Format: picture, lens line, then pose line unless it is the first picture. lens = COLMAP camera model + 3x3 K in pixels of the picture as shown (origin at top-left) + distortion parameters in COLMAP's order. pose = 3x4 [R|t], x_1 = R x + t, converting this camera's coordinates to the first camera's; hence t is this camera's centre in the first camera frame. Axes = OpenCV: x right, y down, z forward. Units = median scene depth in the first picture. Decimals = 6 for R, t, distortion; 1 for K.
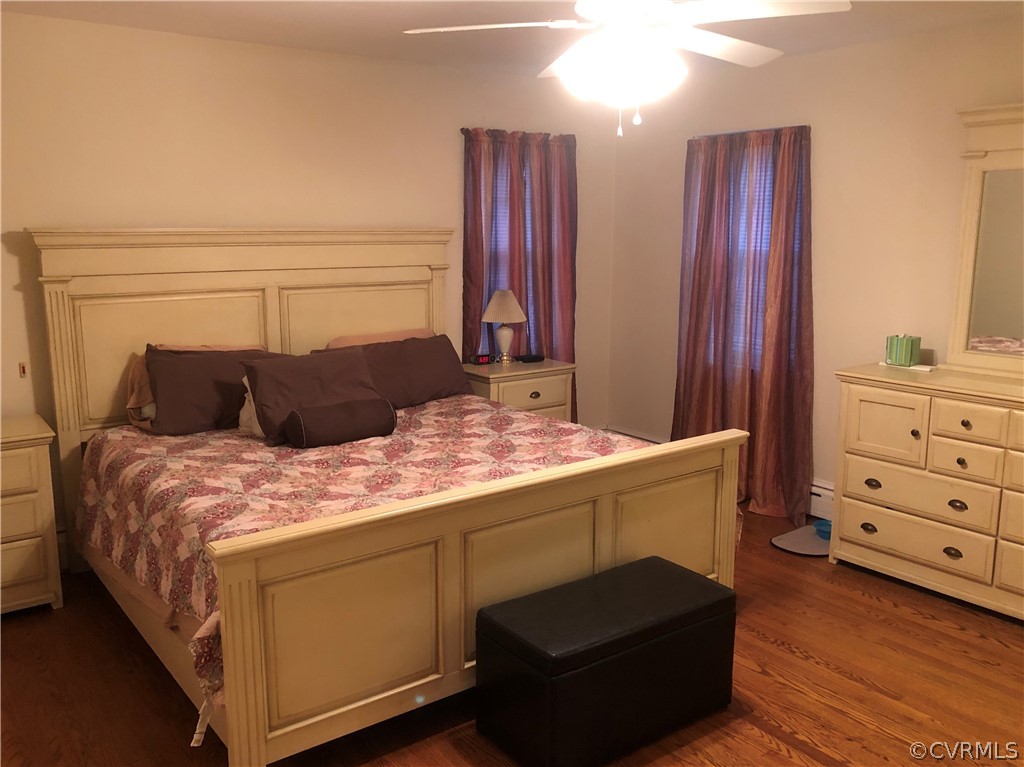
lens RADIAL K [[869.1, 0, 512.0], [0, 869.1, 383.5], [0, 0, 1]] dist [0.010877, -0.004531]
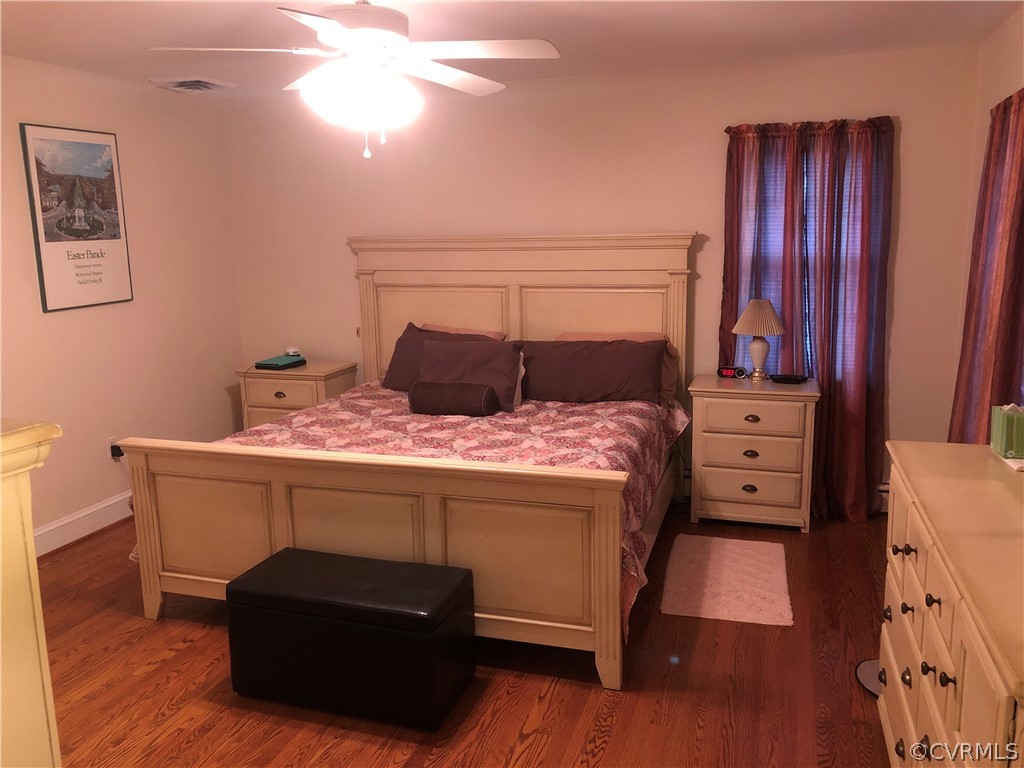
lens RADIAL K [[841.6, 0, 511.5], [0, 841.6, 377.8], [0, 0, 1]] dist [0.031659, -0.049301]
pose [[0.576631, 0.133498, -0.806024, 0.673735], [-0.129936, 0.988988, 0.070845, -0.066707], [0.806606, 0.063881, 0.587628, 0.328699]]
